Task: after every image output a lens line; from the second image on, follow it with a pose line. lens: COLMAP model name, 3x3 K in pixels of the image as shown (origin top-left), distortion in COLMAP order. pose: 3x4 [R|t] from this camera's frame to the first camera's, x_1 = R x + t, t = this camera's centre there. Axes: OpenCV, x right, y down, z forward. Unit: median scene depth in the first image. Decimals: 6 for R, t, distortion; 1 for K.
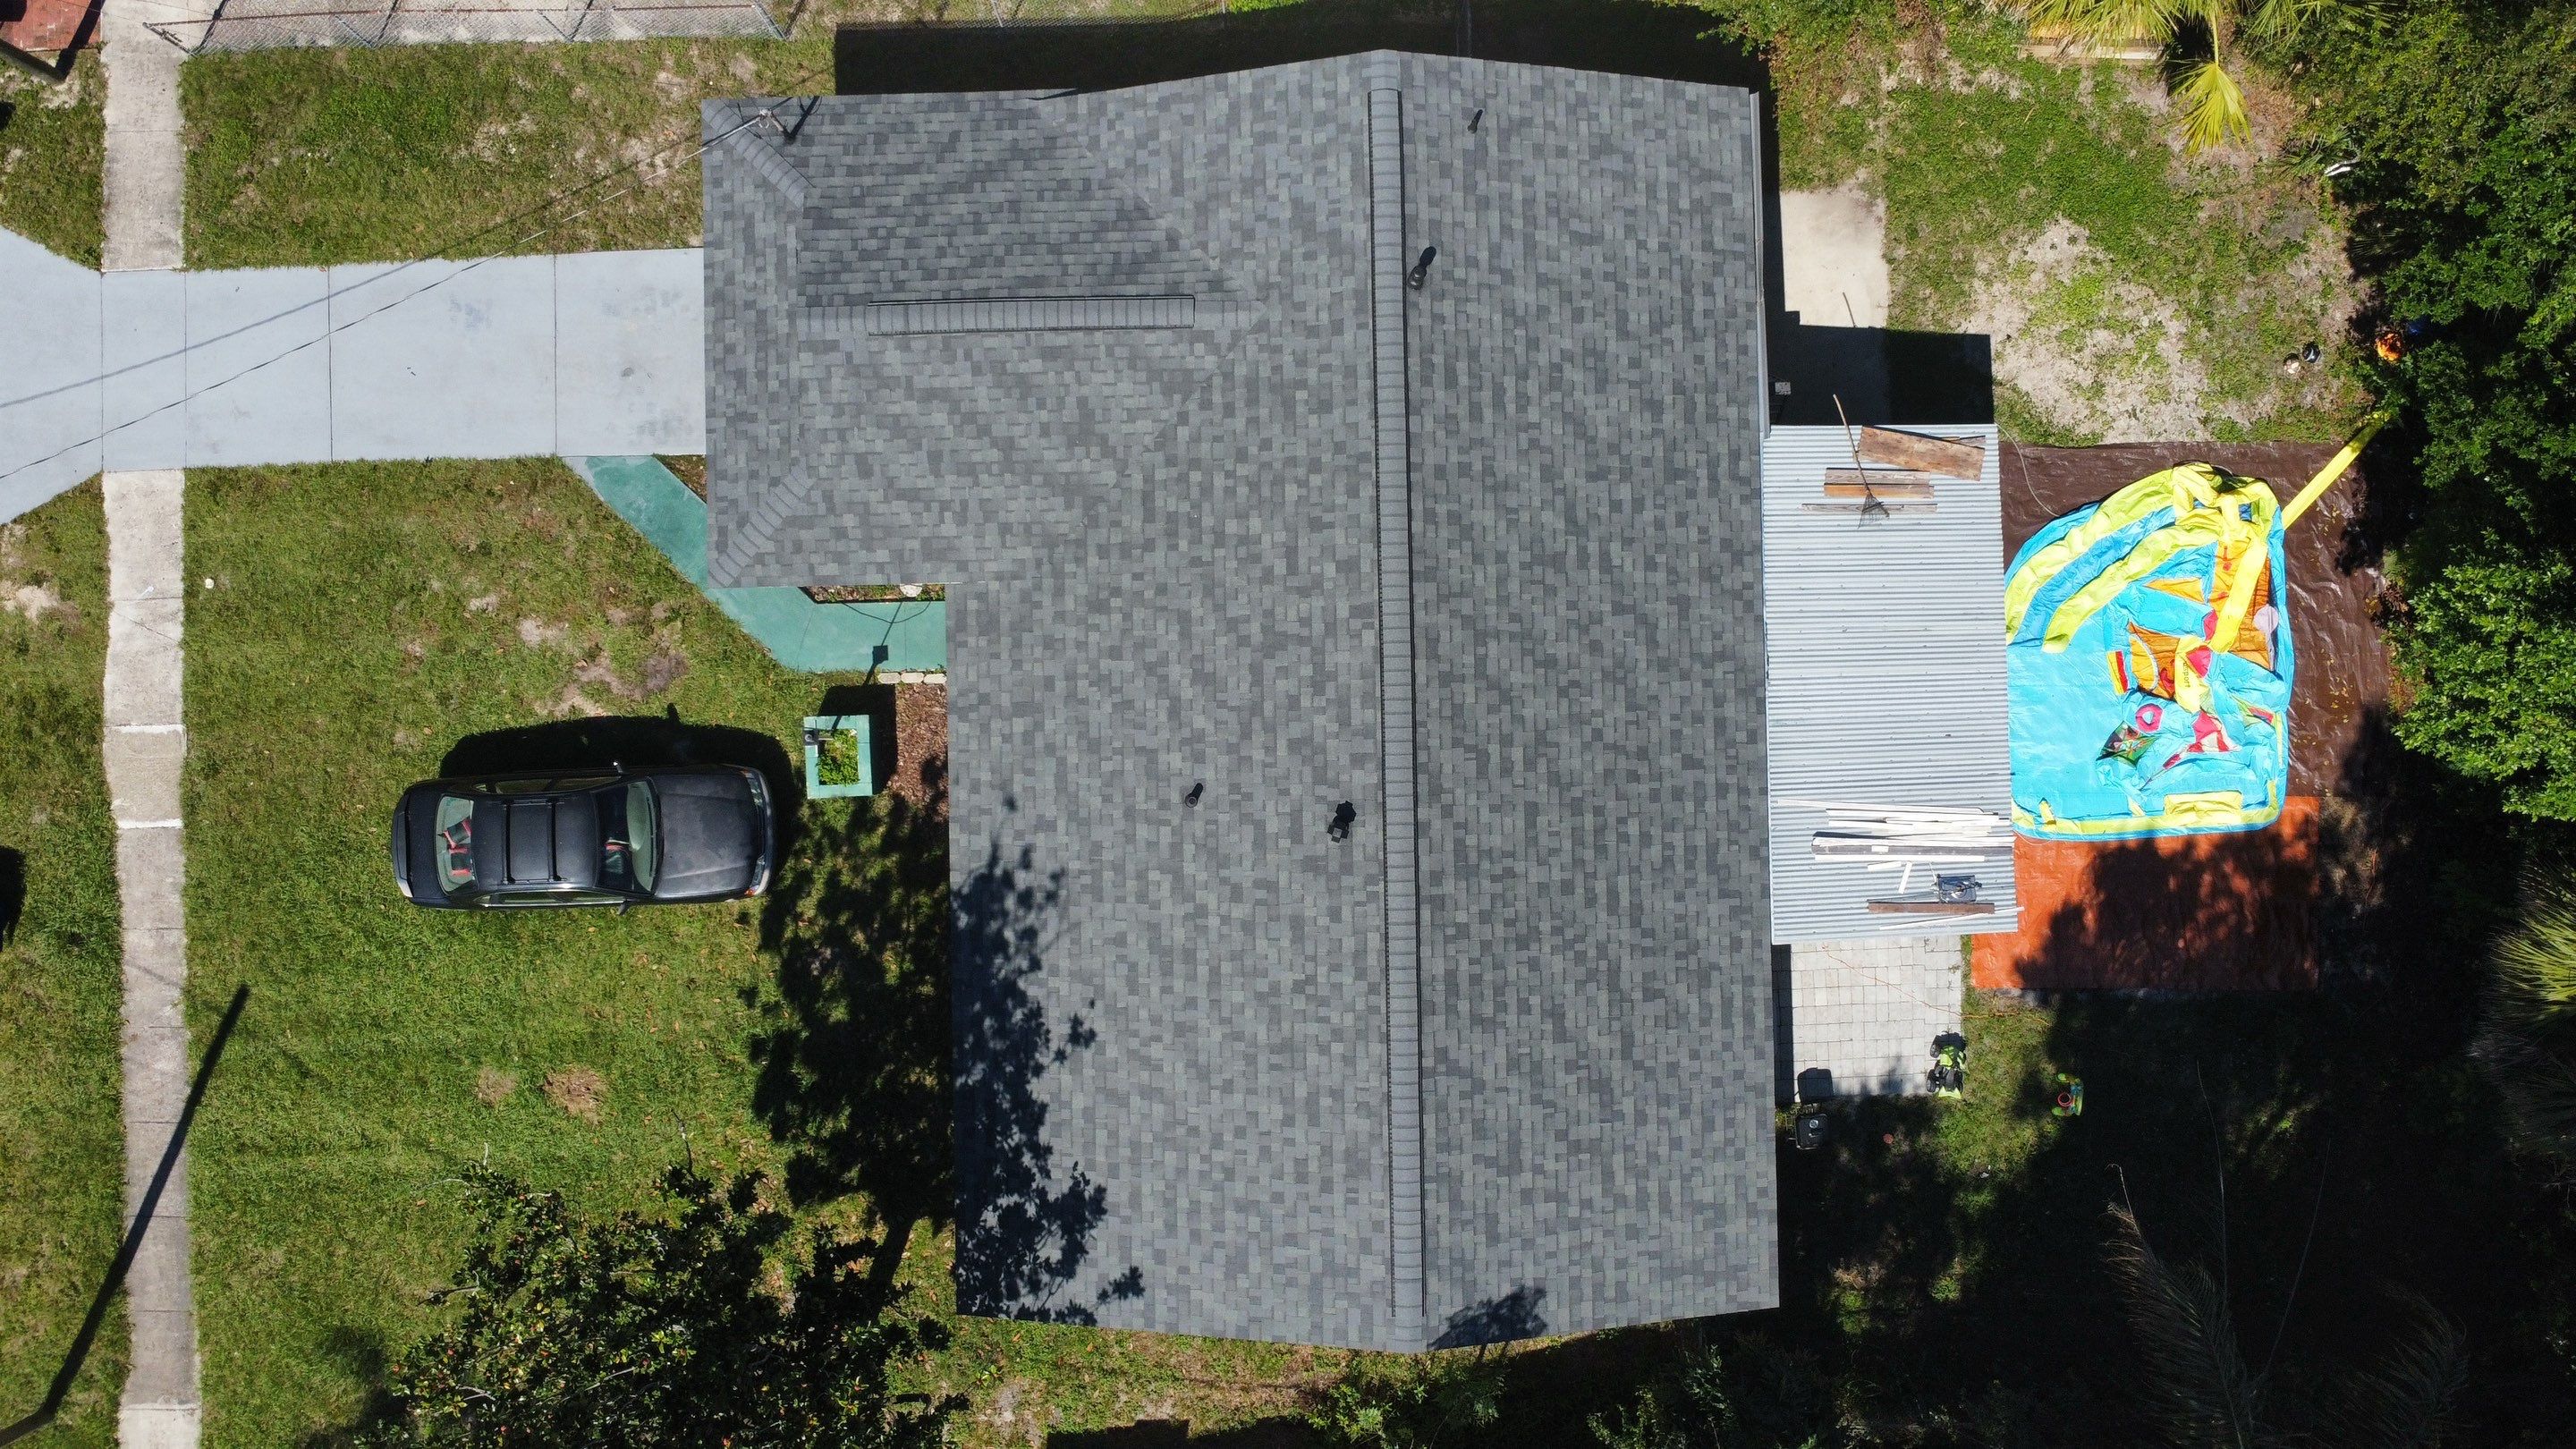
lens RADIAL K [[1863.8, 0, 1286.5], [0, 1863.8, 720.6], [0, 0, 1]] dist [-0.024359, -0.014990]
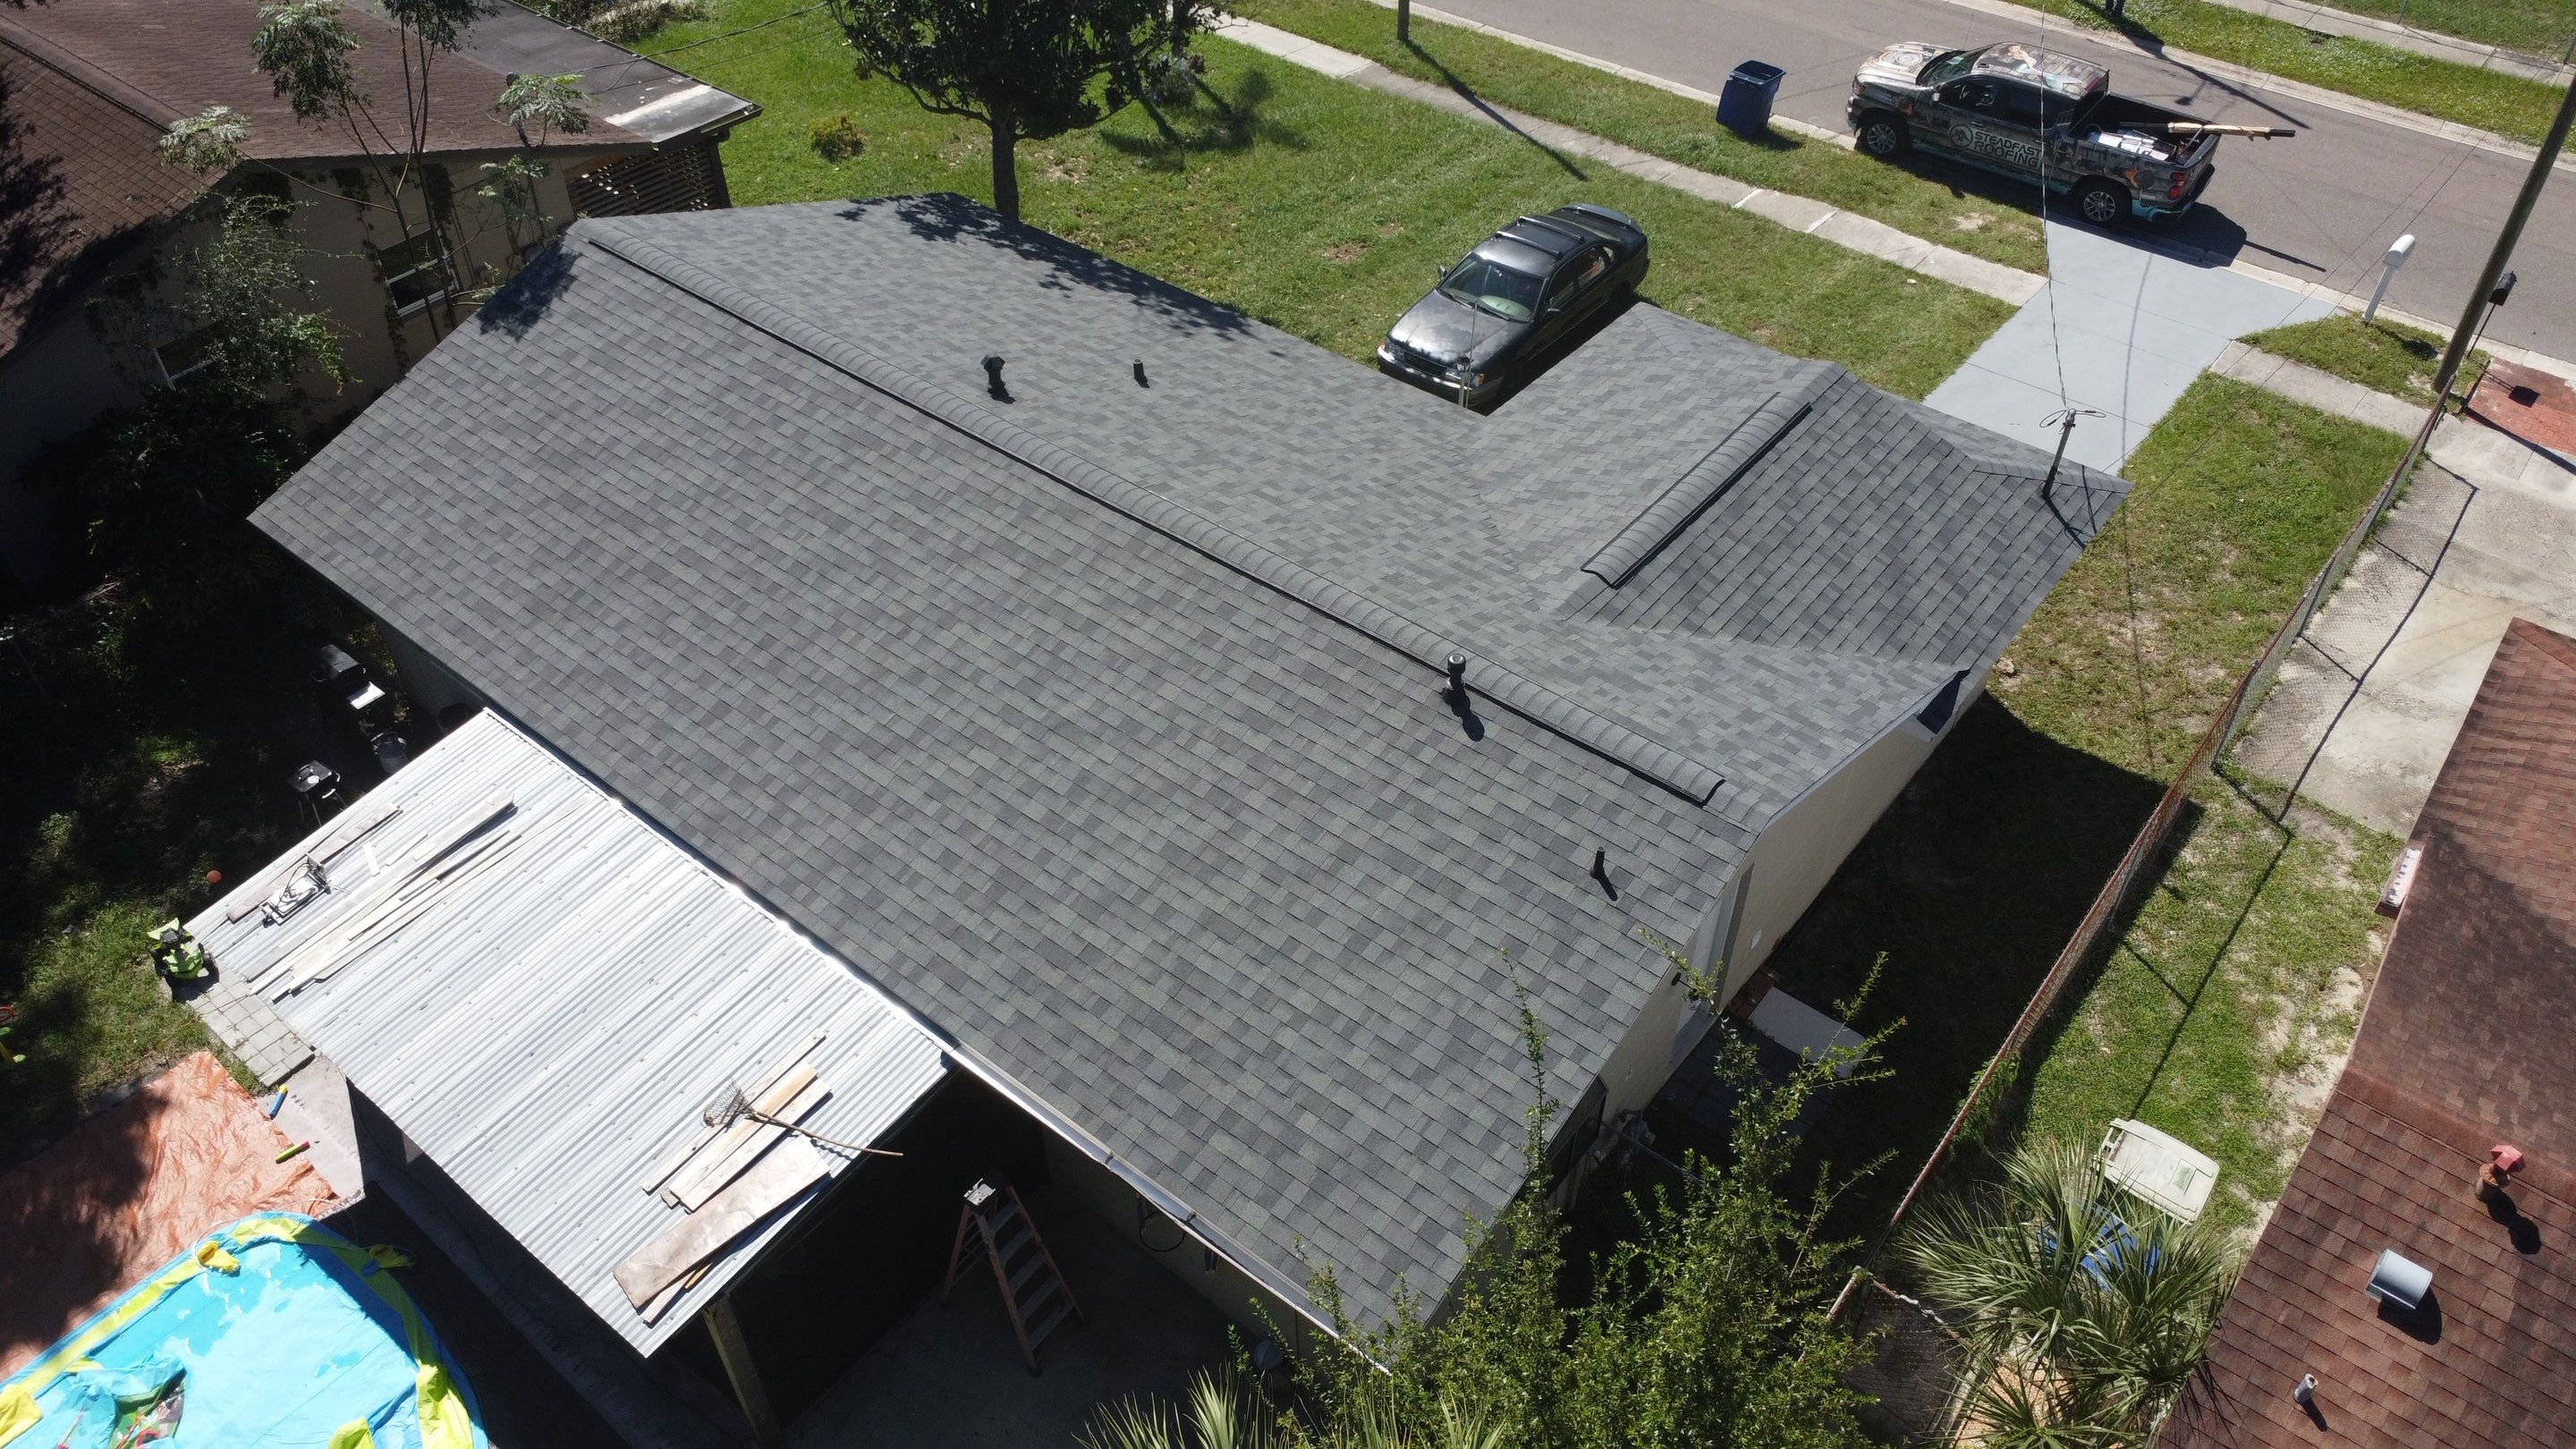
lens RADIAL K [[1863.8, 0, 1282.3], [0, 1863.8, 729.7], [0, 0, 1]] dist [-0.024359, -0.014990]
pose [[-0.644921, 0.522961, -0.557305, 0.452295], [-0.764012, -0.423003, 0.487191, -0.474860], [0.019040, 0.739987, 0.672352, 0.475815]]
